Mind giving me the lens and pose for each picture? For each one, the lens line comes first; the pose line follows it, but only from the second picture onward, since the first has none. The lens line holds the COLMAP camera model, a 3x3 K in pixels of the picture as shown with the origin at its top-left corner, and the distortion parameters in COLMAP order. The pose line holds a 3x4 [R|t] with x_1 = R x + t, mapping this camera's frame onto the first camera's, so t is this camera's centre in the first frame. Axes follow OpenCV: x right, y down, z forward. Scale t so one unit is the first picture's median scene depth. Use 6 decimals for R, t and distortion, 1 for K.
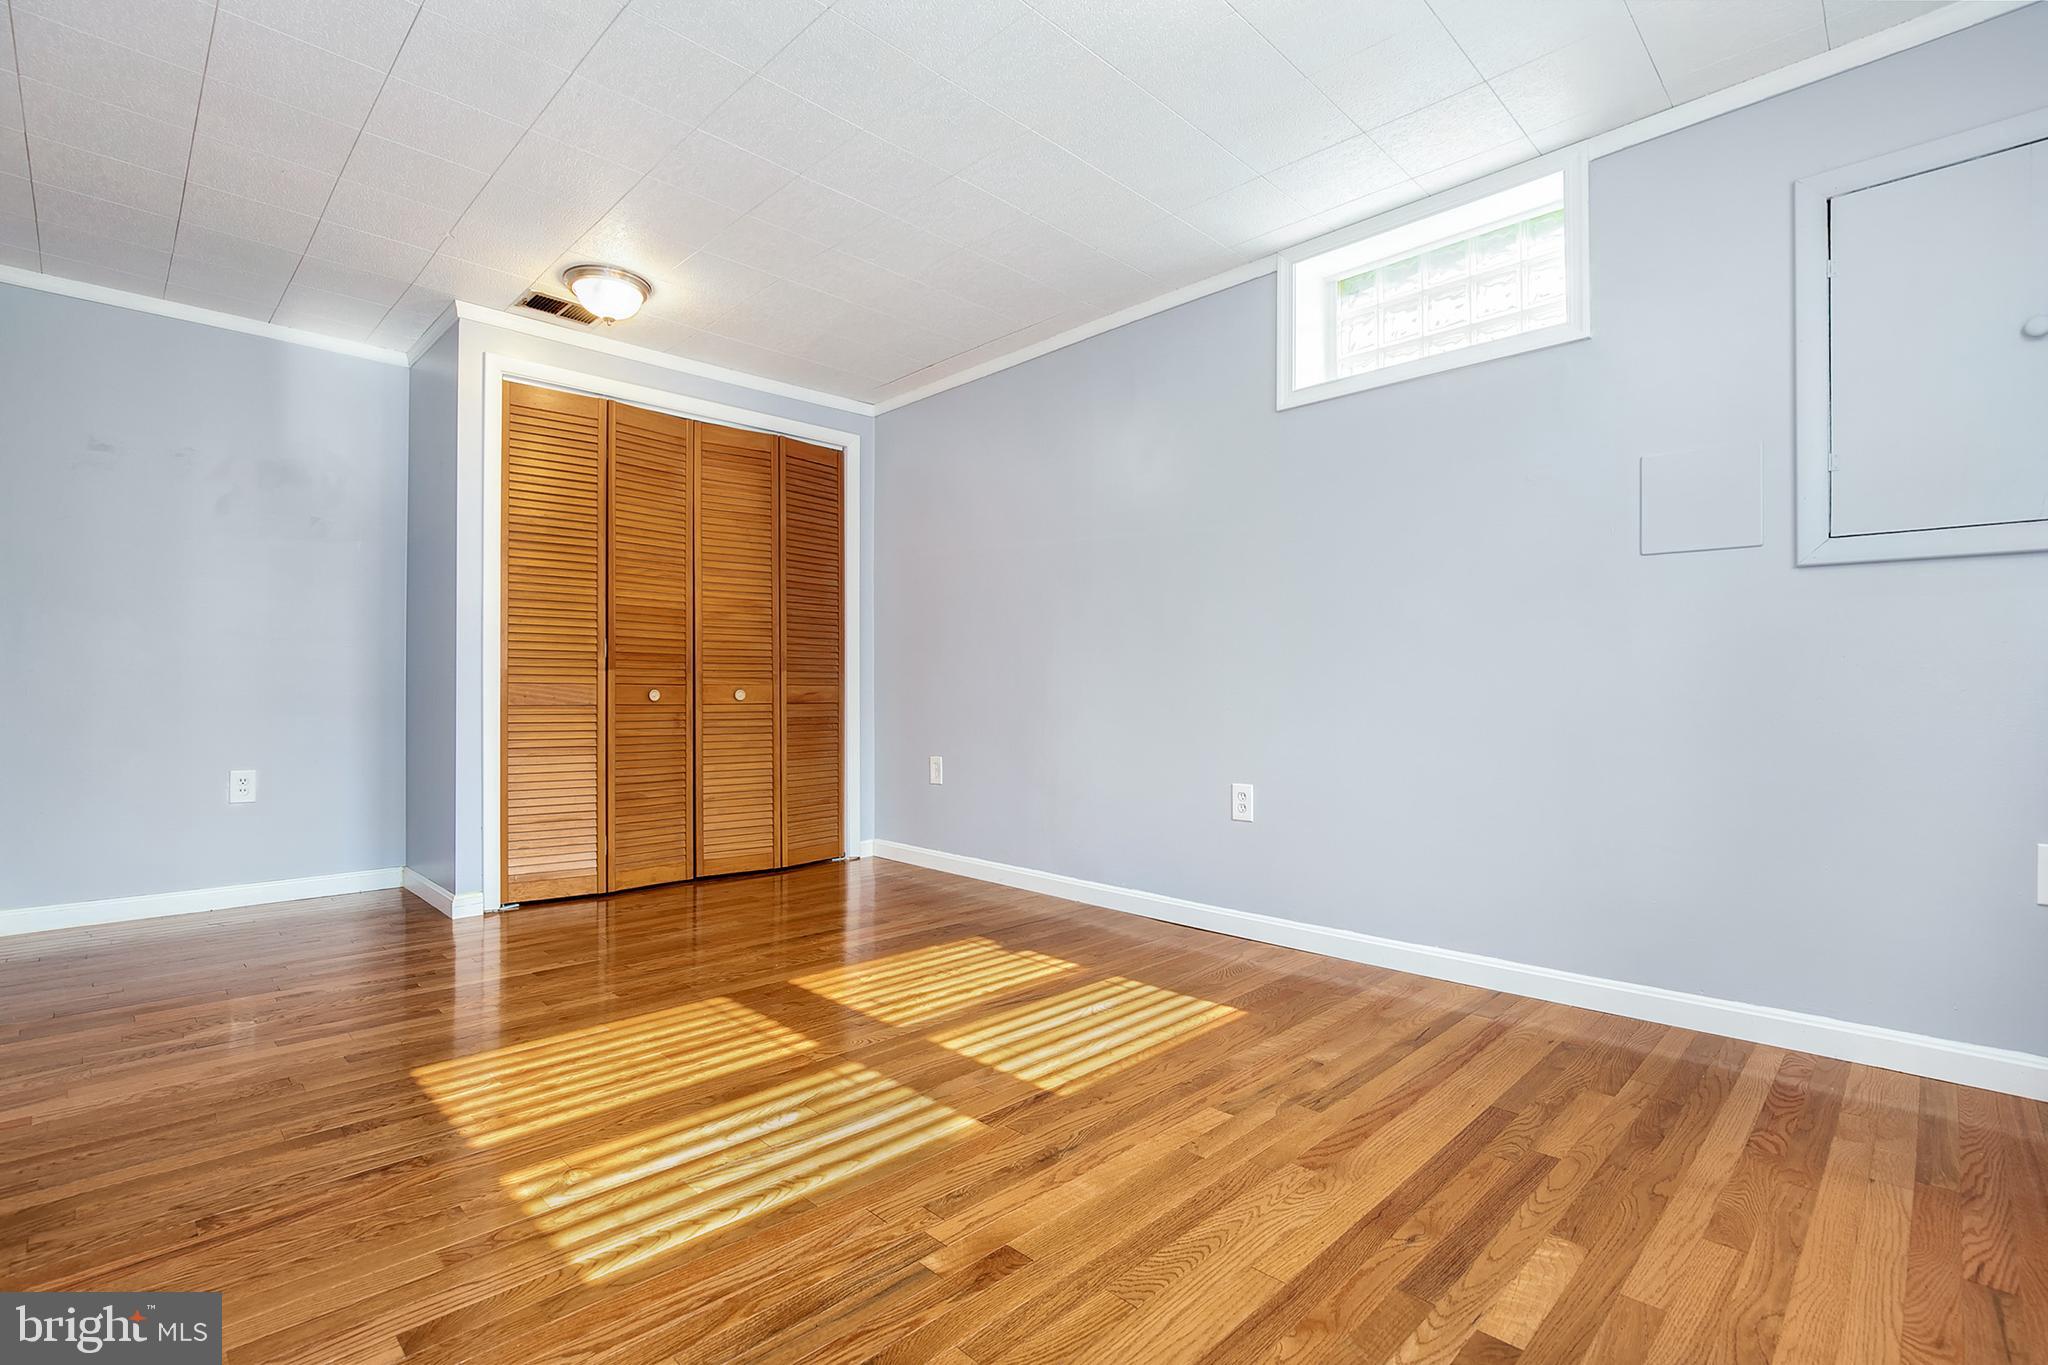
lens RADIAL K [[961.9, 0, 1047.0], [0, 961.9, 710.2], [0, 0, 1]] dist [-0.003684, 0.000302]
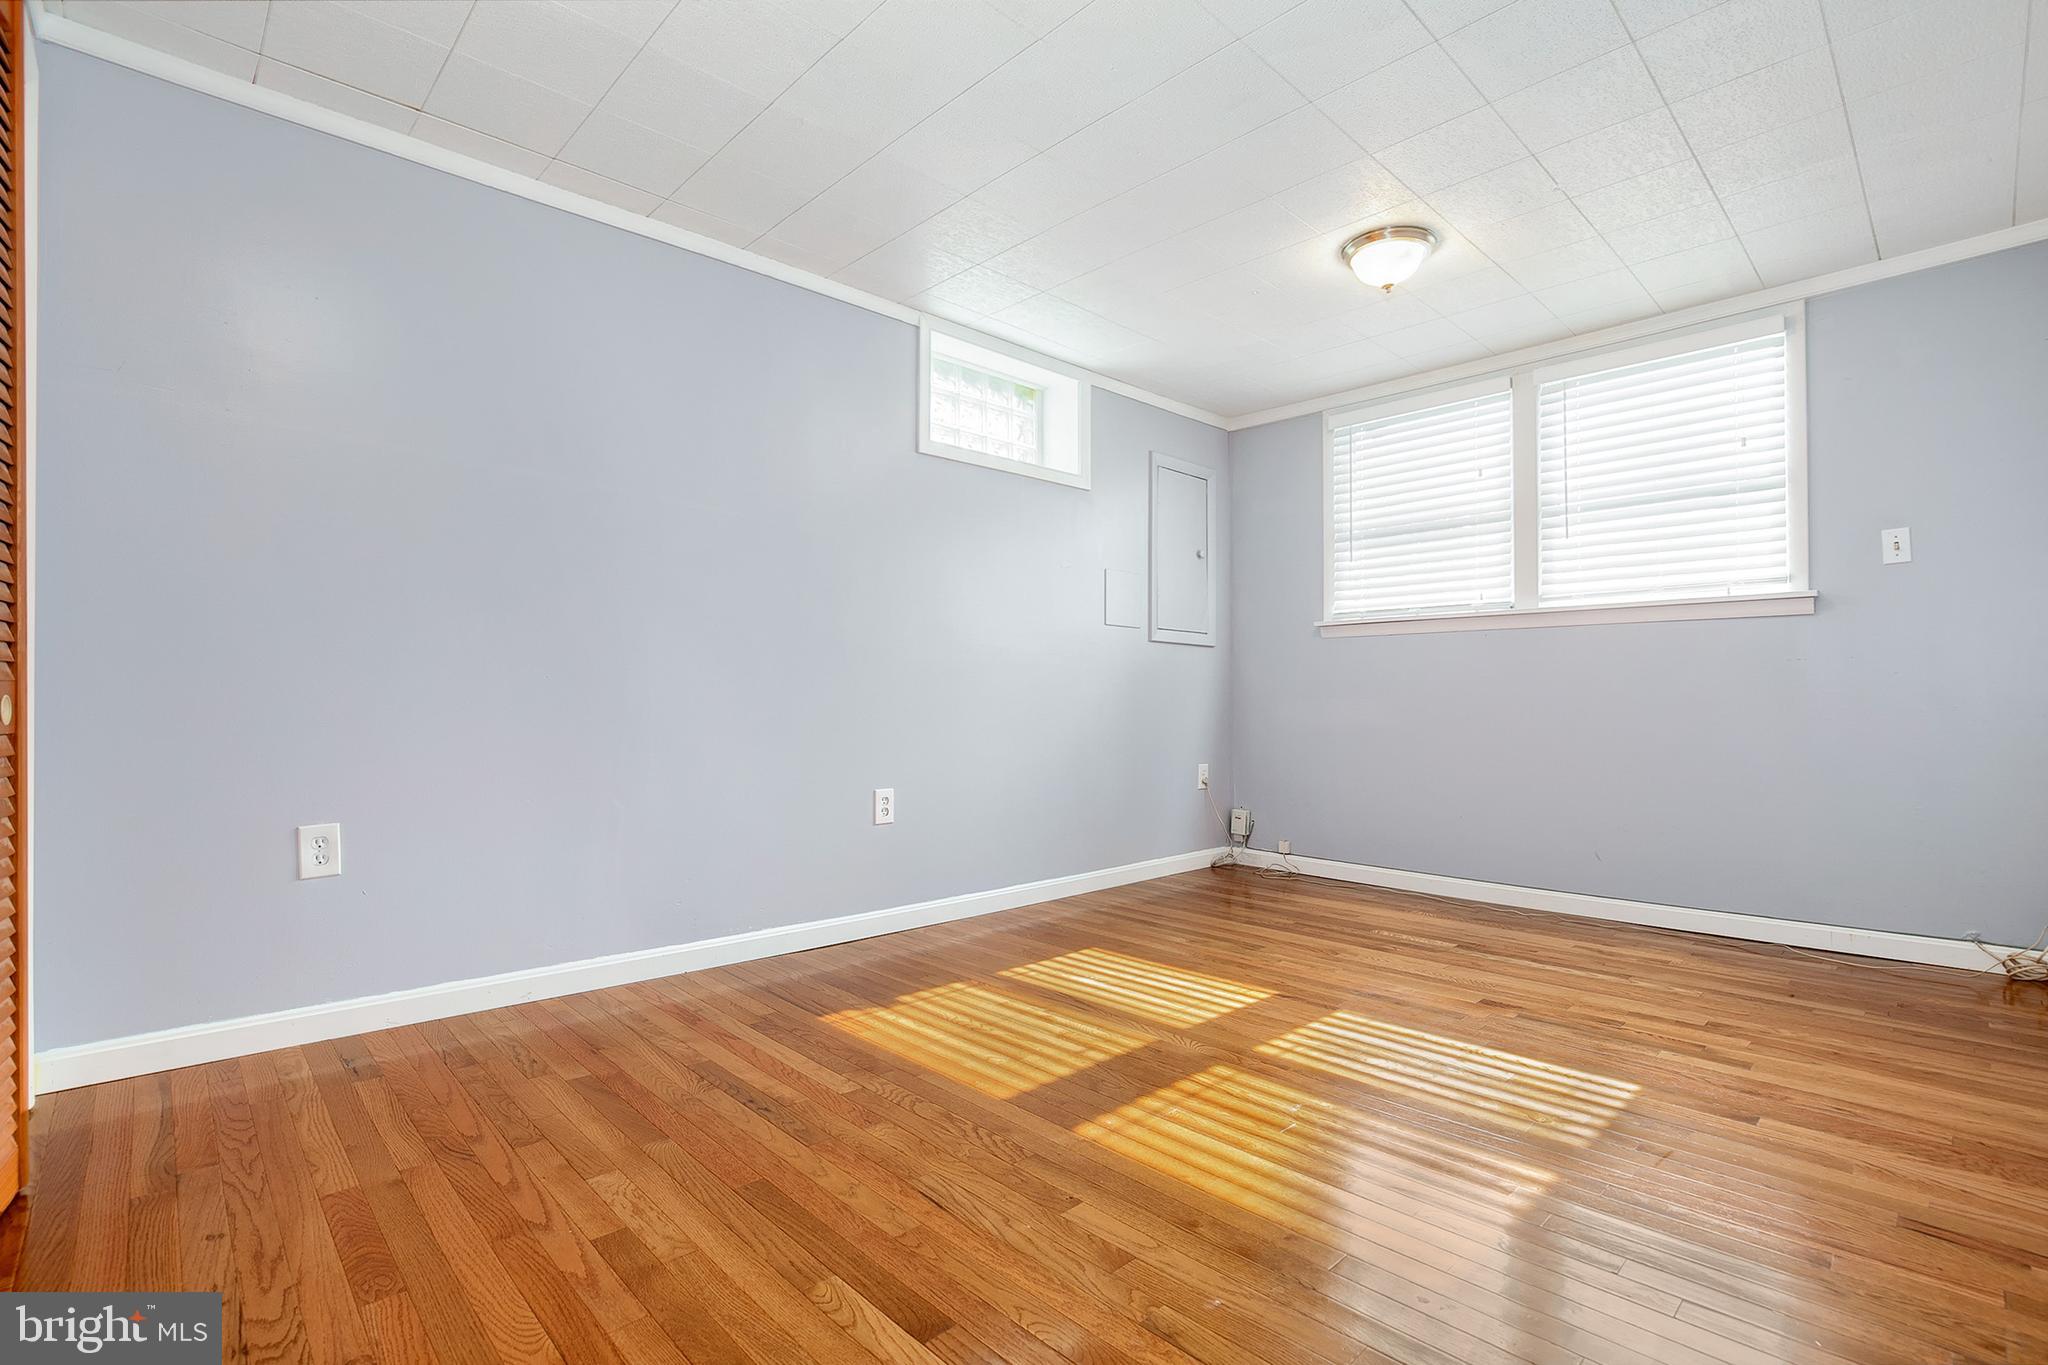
lens RADIAL K [[961.9, 0, 1047.0], [0, 961.9, 710.2], [0, 0, 1]] dist [-0.003684, 0.000302]
pose [[-0.008296, -0.009211, 0.999923, -1.103822], [0.009966, 0.999907, 0.009294, -0.022368], [-0.999916, 0.010042, -0.008203, 1.074709]]
